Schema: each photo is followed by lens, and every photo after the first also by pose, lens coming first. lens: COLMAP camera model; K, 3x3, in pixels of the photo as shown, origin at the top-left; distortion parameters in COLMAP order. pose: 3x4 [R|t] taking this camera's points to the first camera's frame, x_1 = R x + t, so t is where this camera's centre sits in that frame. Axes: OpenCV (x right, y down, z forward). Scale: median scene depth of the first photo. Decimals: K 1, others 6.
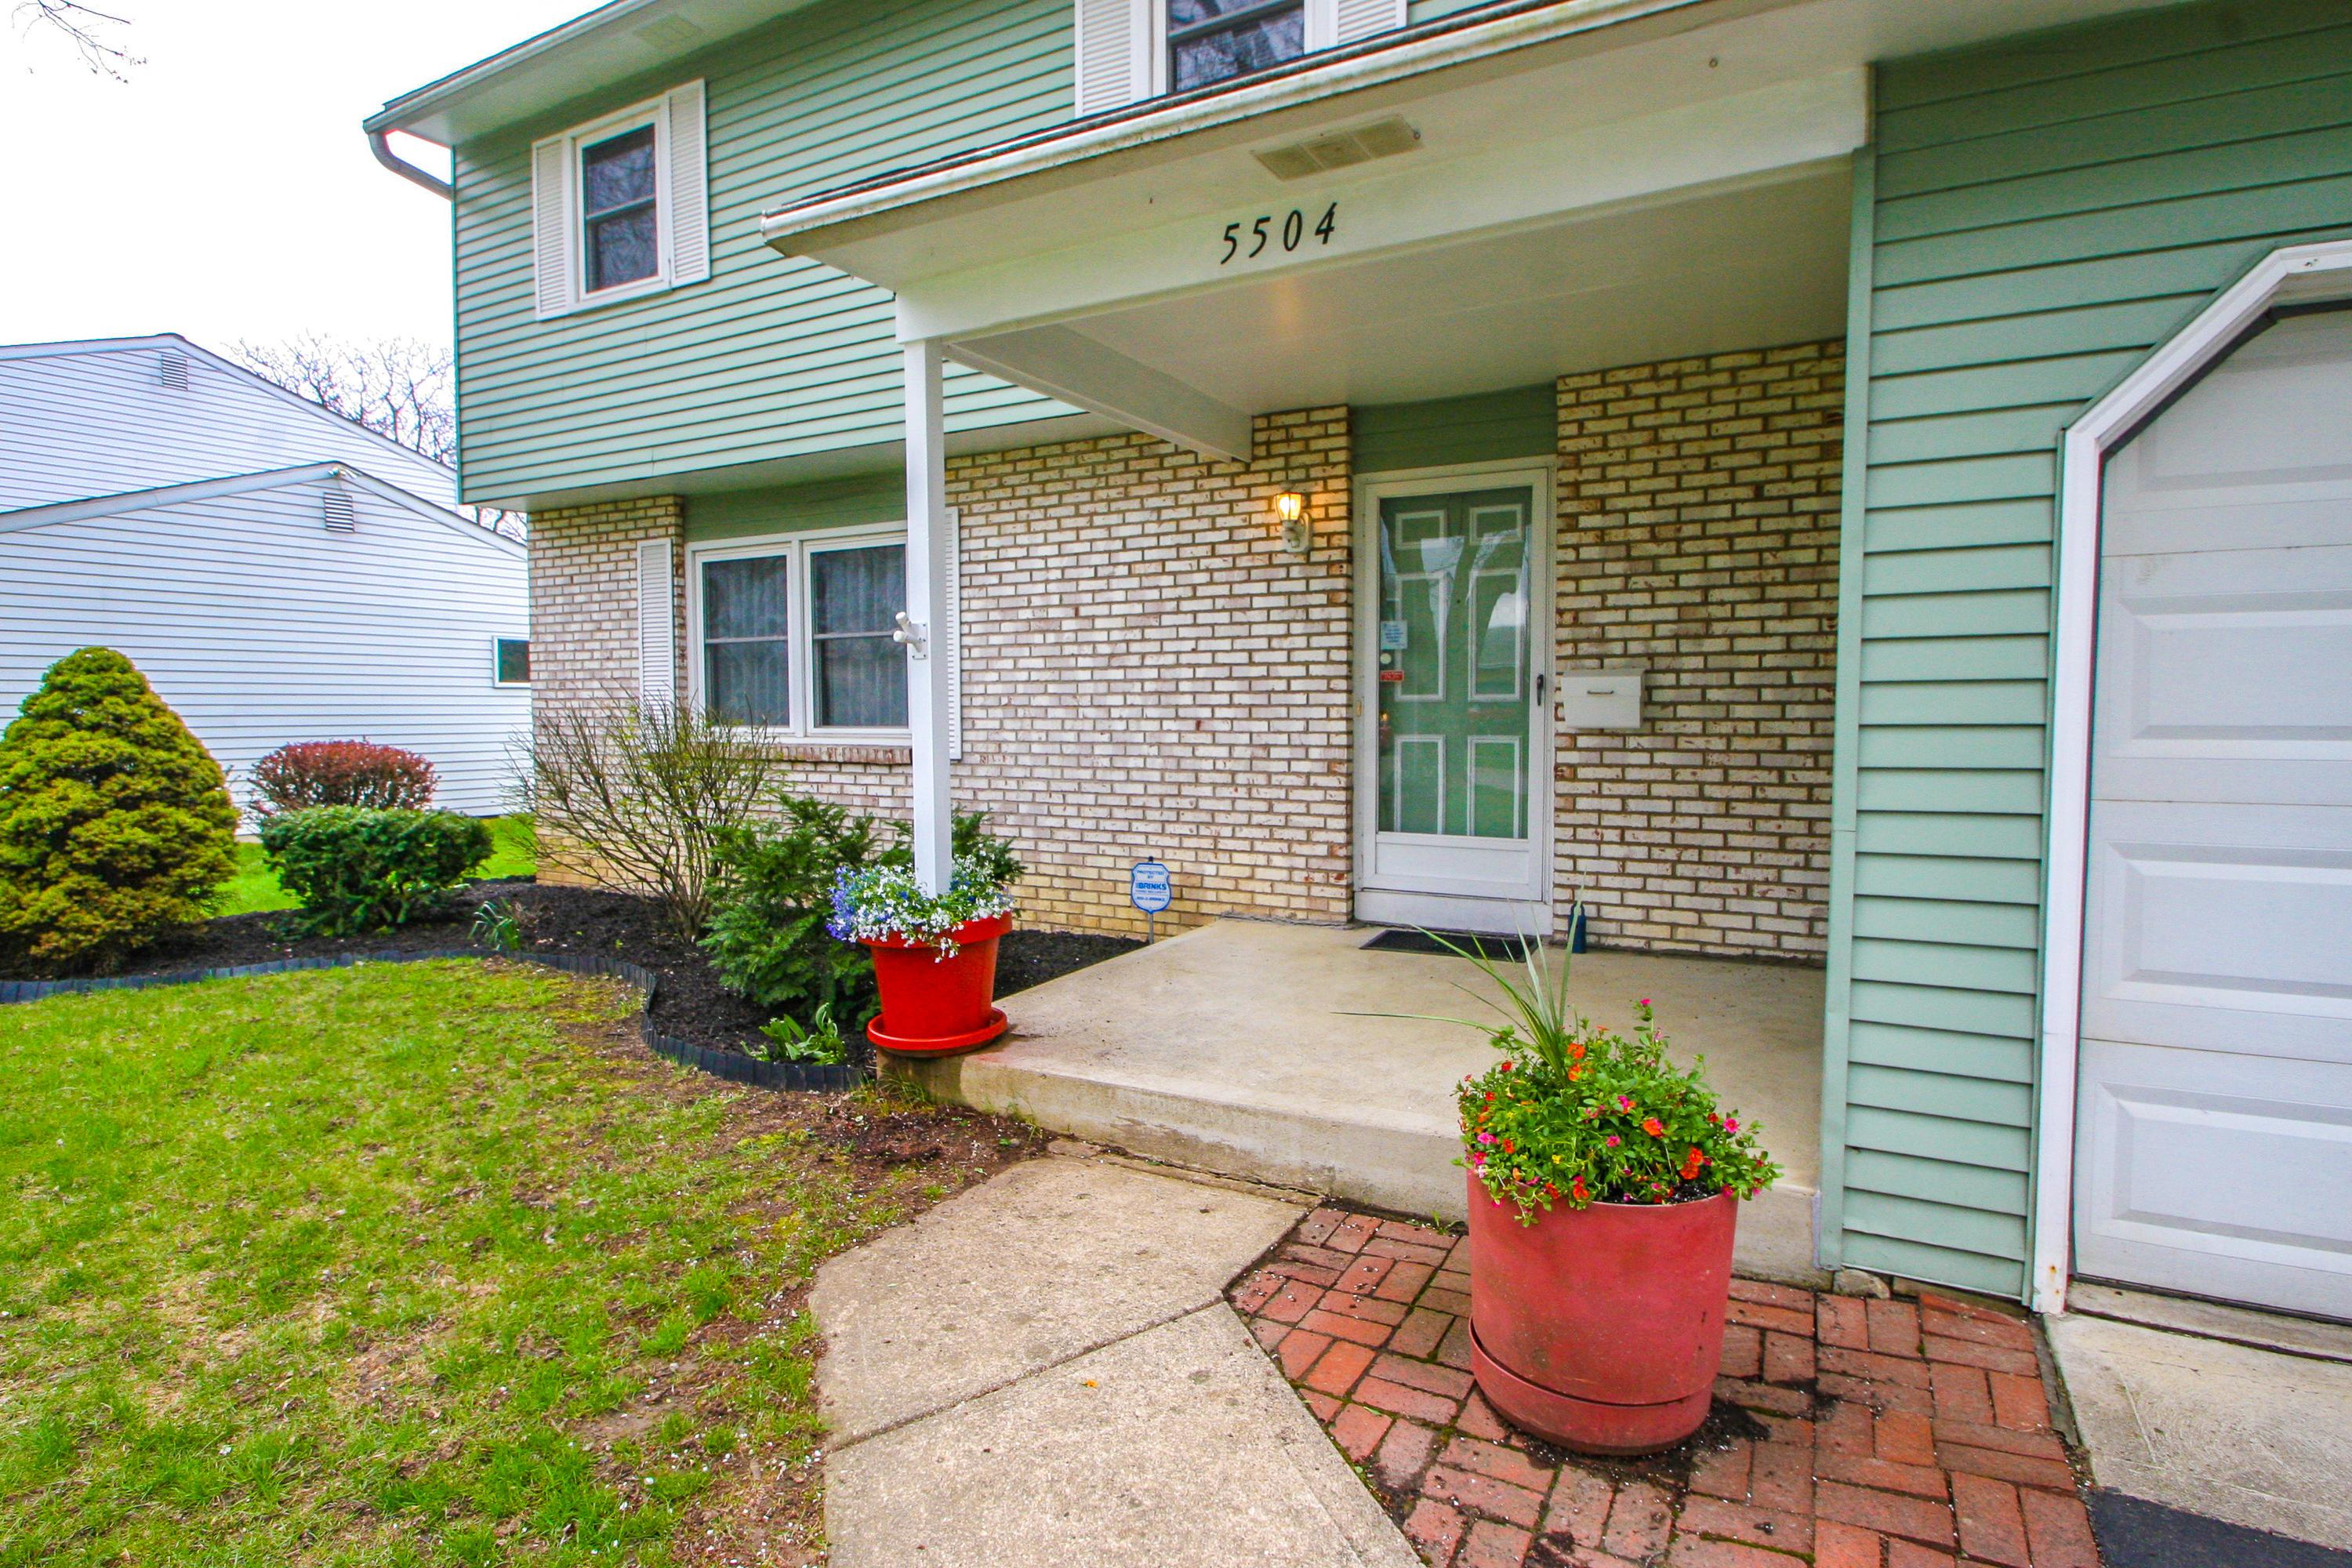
lens RADIAL K [[1194.1, 0, 1175.7], [0, 1194.1, 762.3], [0, 0, 1]] dist [-0.006636, -0.000211]
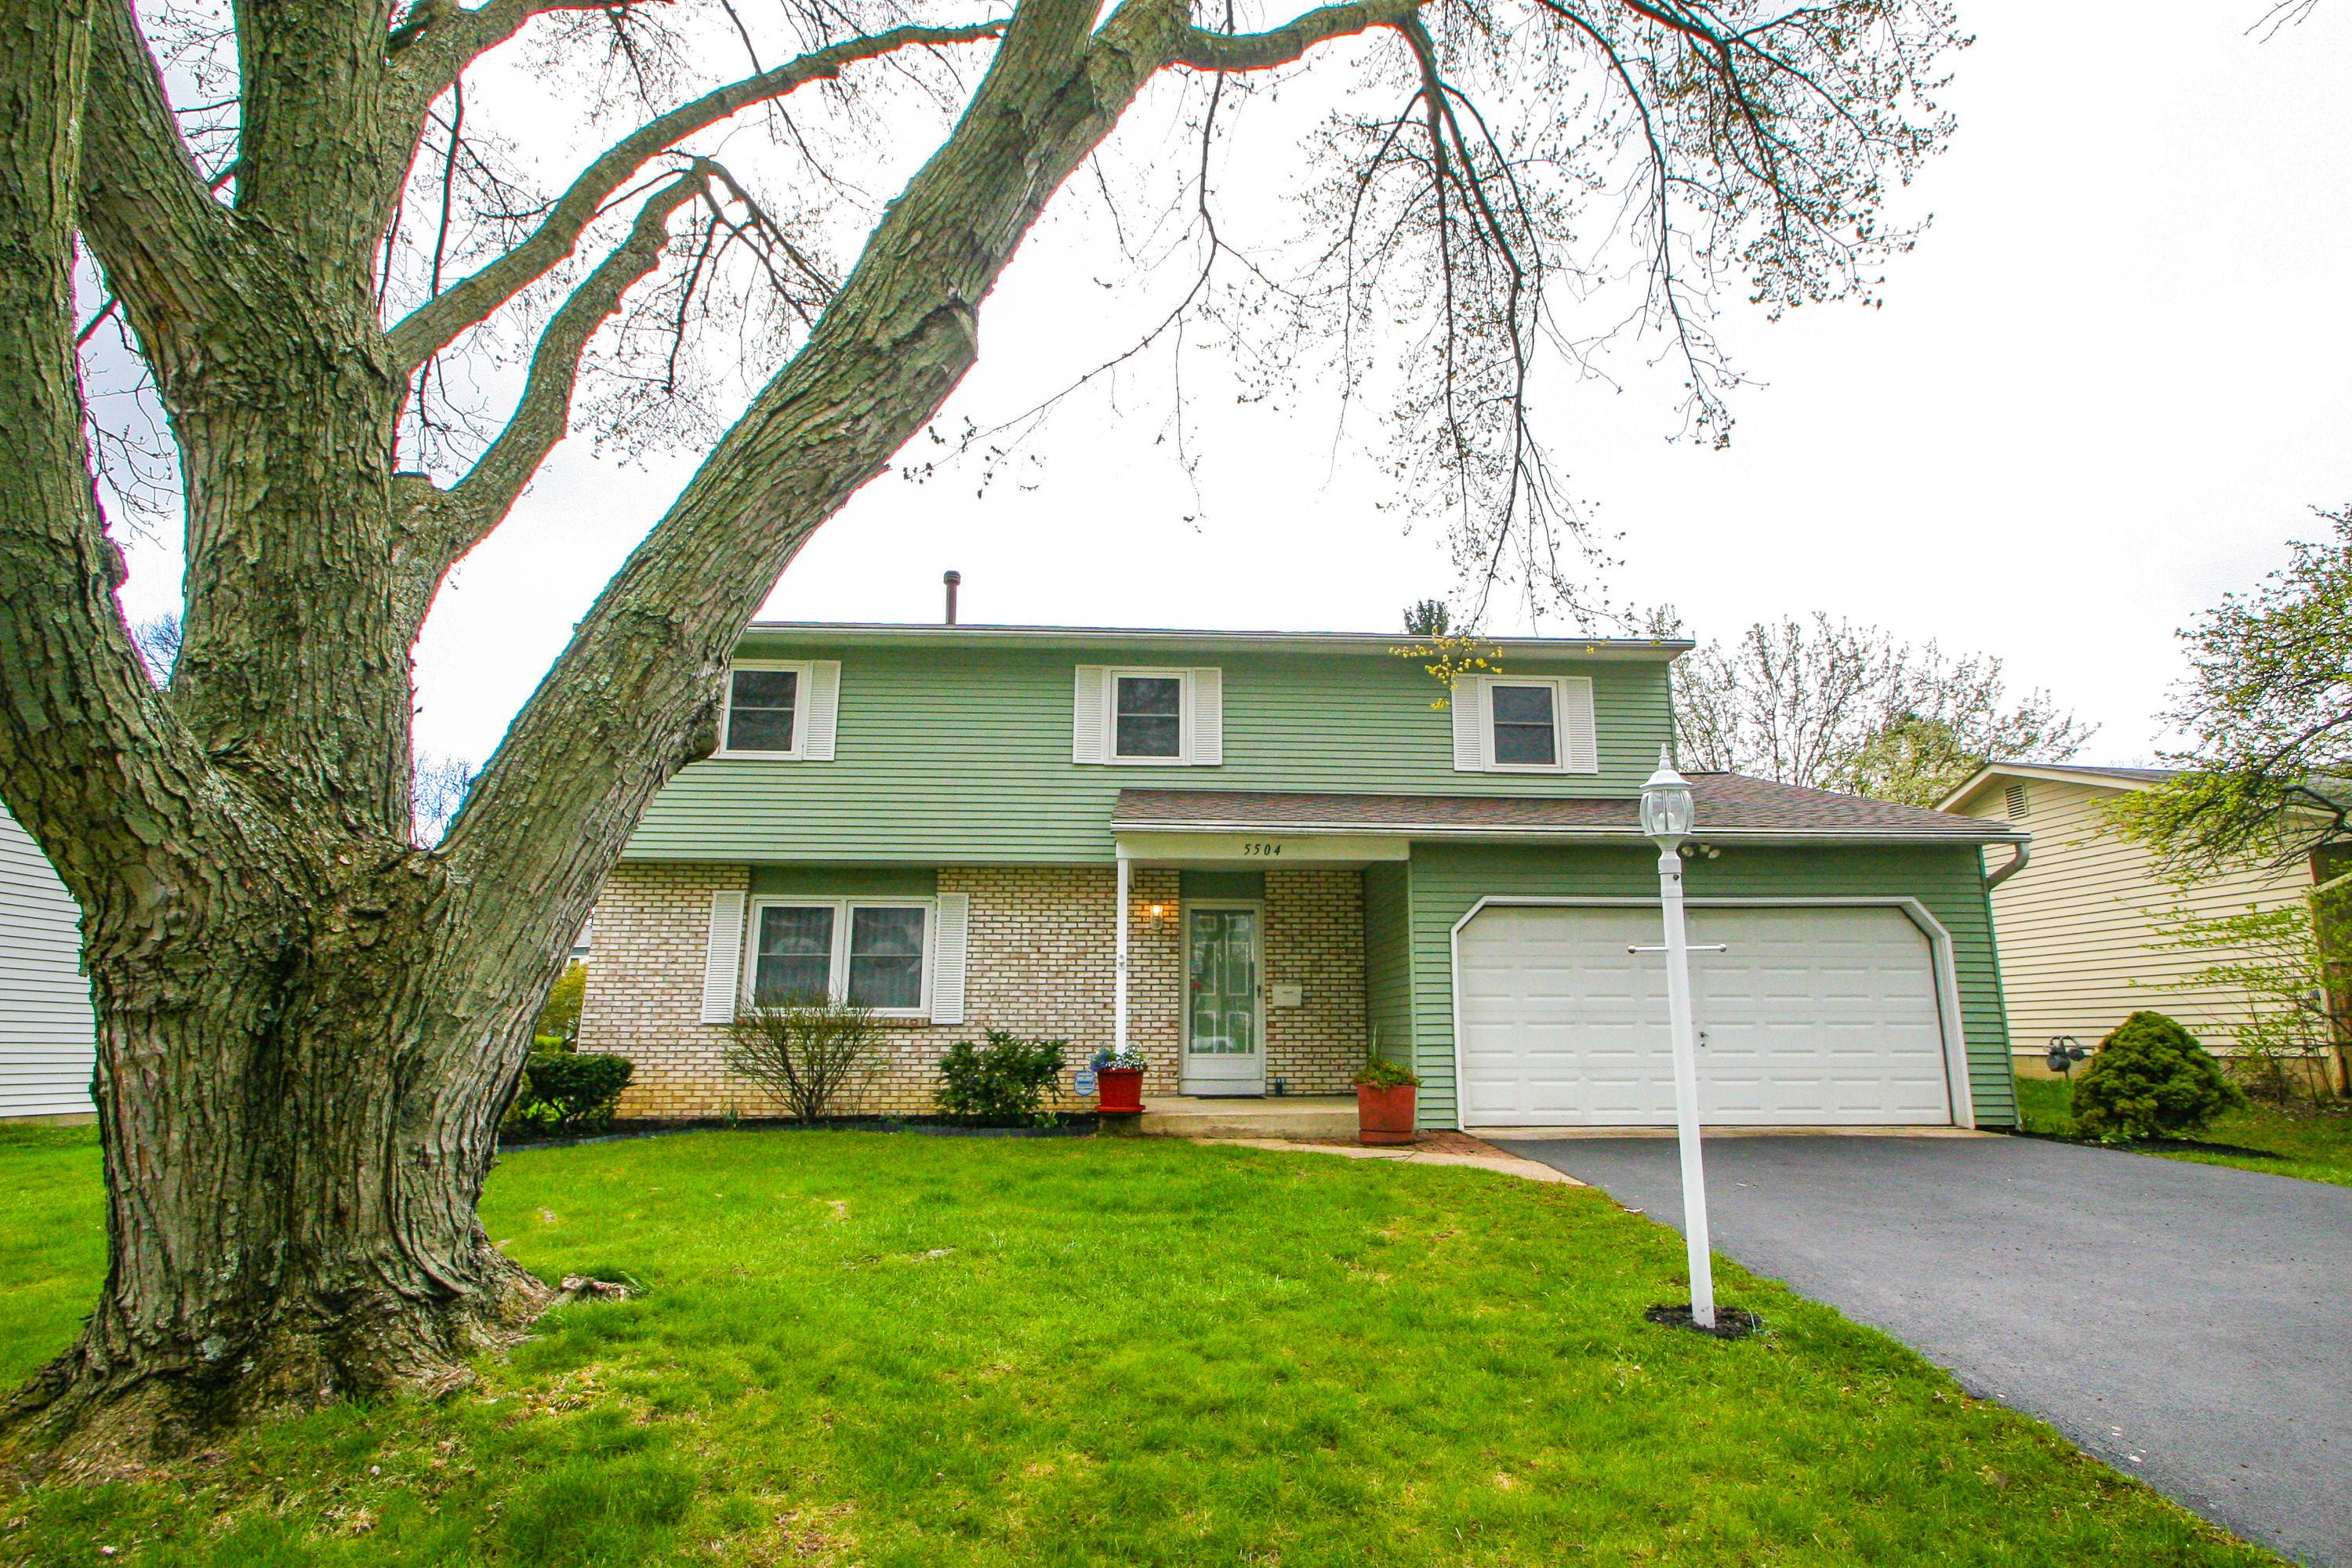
lens RADIAL K [[1141.0, 0, 1201.2], [0, 1141.0, 793.8], [0, 0, 1]] dist [0.004325, -0.008576]
pose [[0.856781, 0.117177, 0.502190, -0.889403], [0.017527, 0.966662, -0.255455, 0.125084], [-0.515382, 0.227671, 0.826164, -0.857578]]
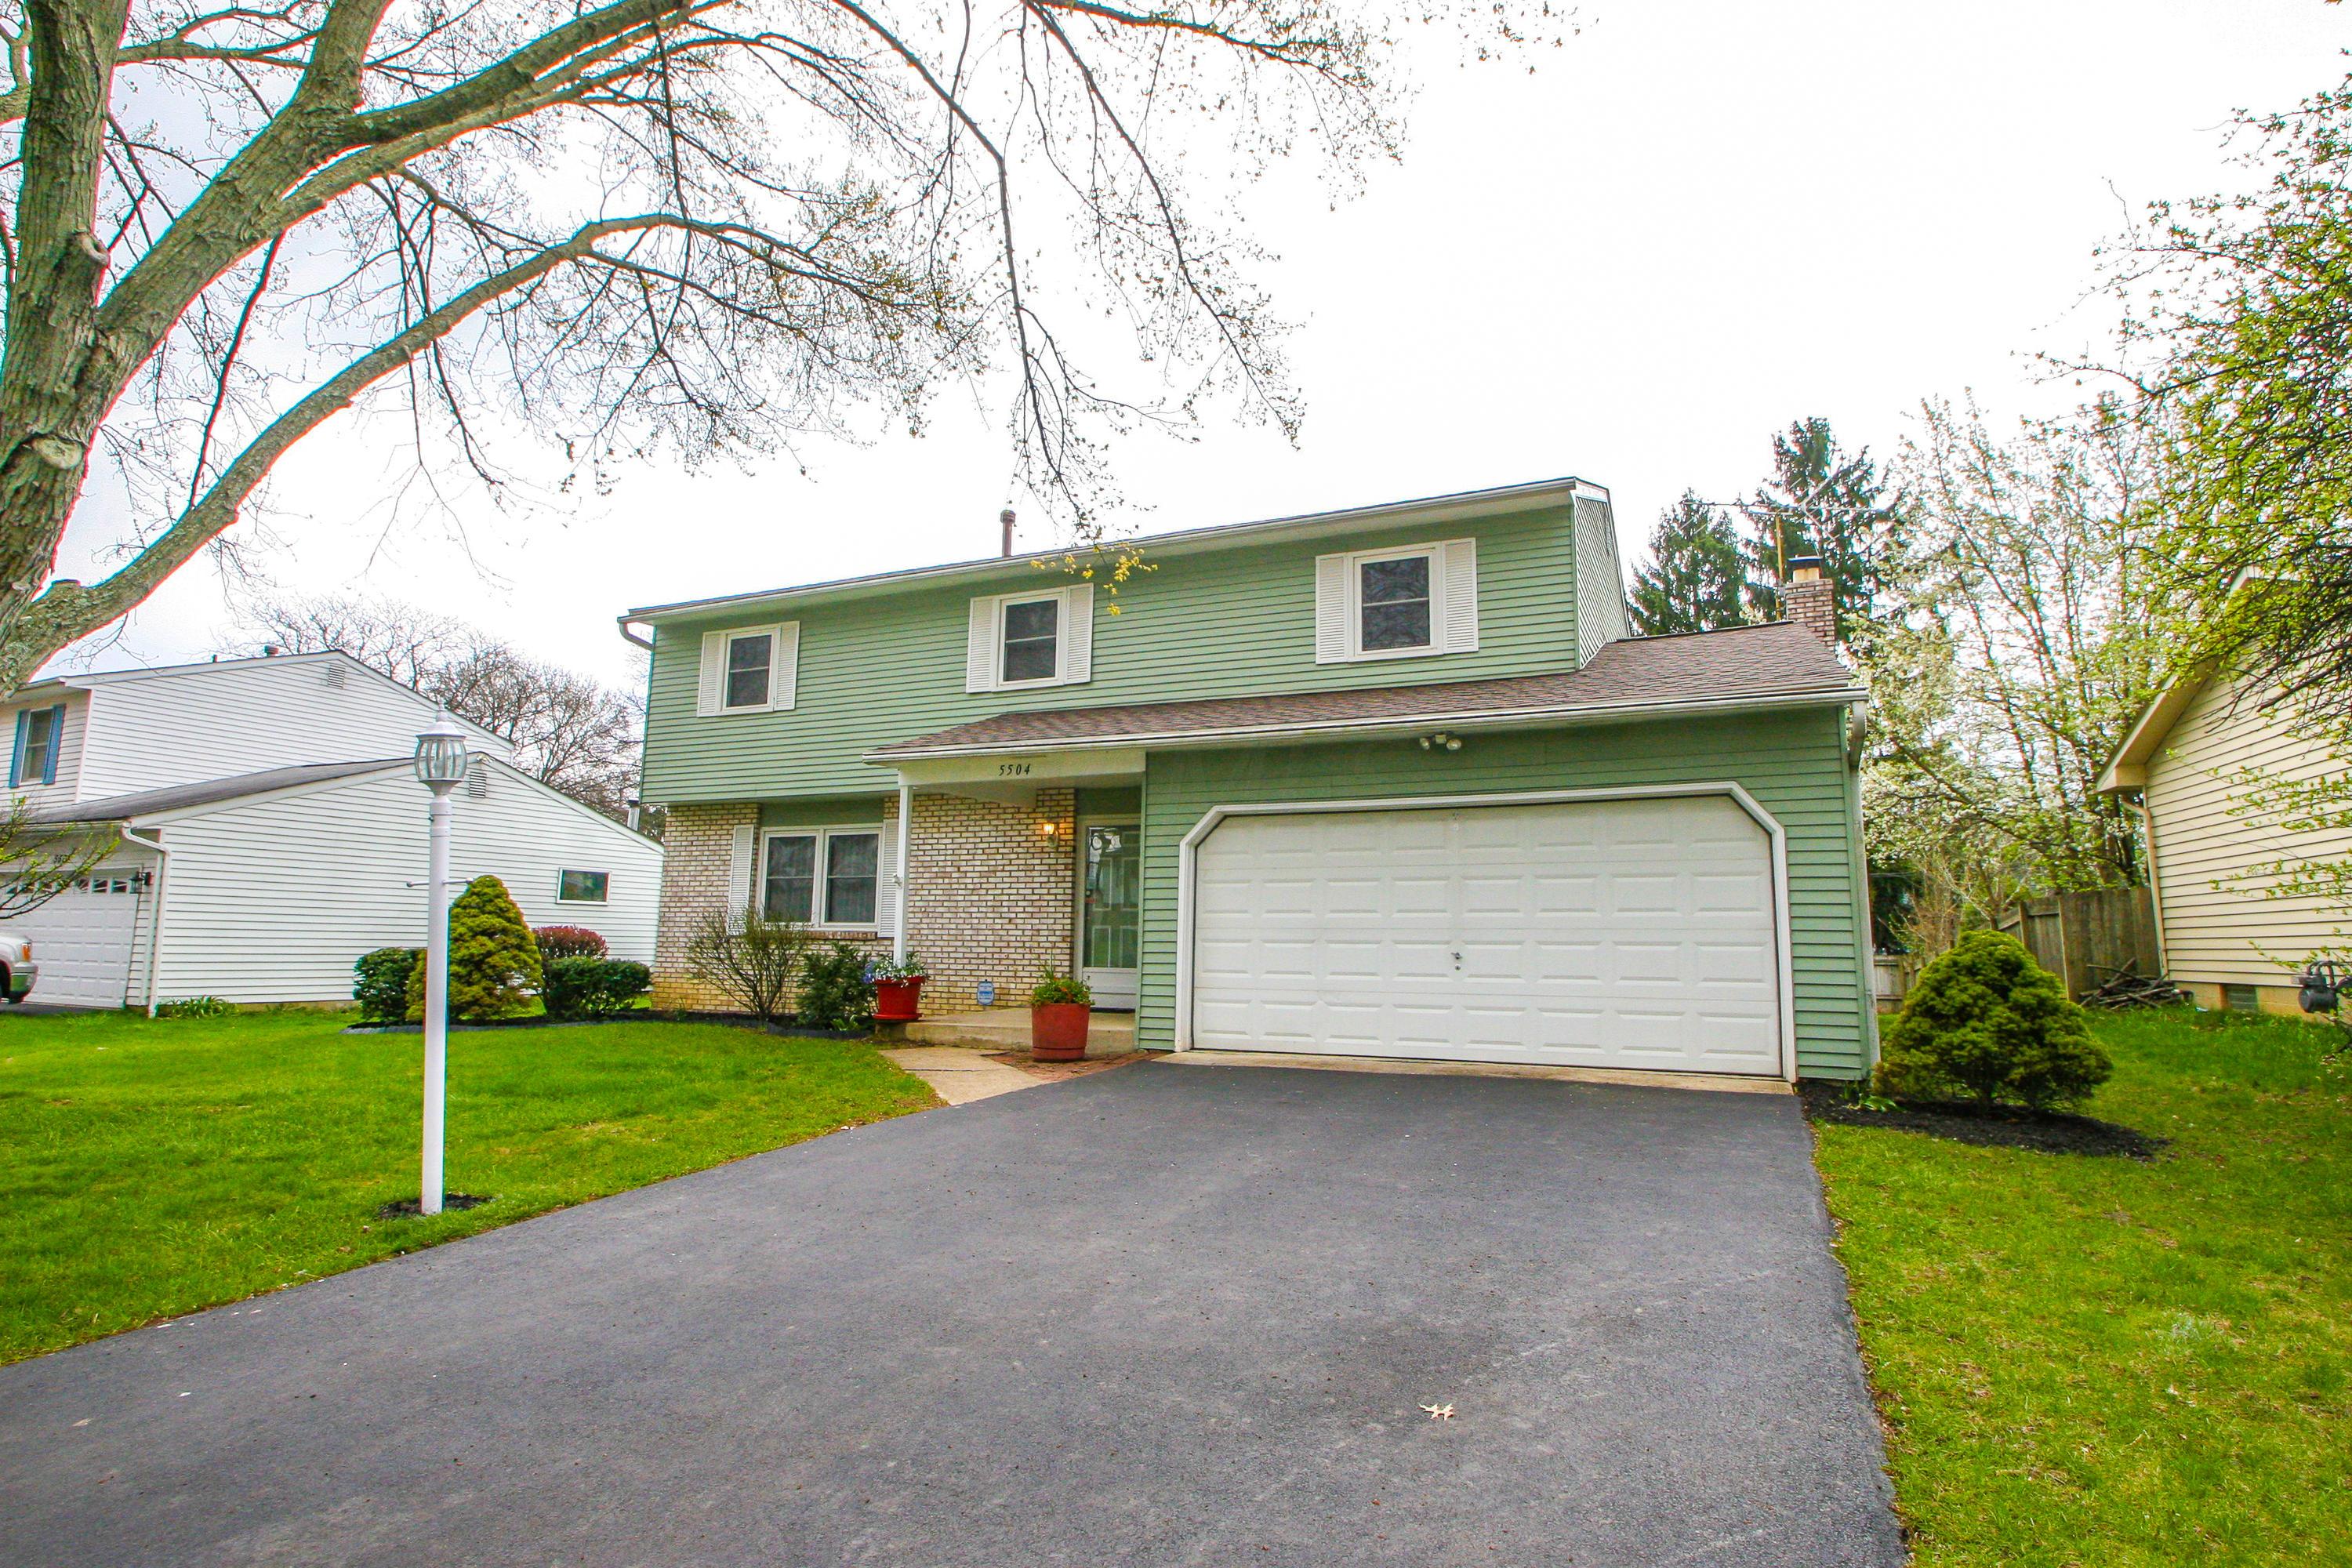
lens RADIAL K [[1194.1, 0, 1175.3], [0, 1194.1, 764.4], [0, 0, 1]] dist [-0.006636, -0.000211]
pose [[0.996811, 0.027963, 0.074742, 0.149847], [-0.012785, 0.980458, -0.196311, 0.115480], [-0.078771, 0.194729, 0.977689, -1.263332]]
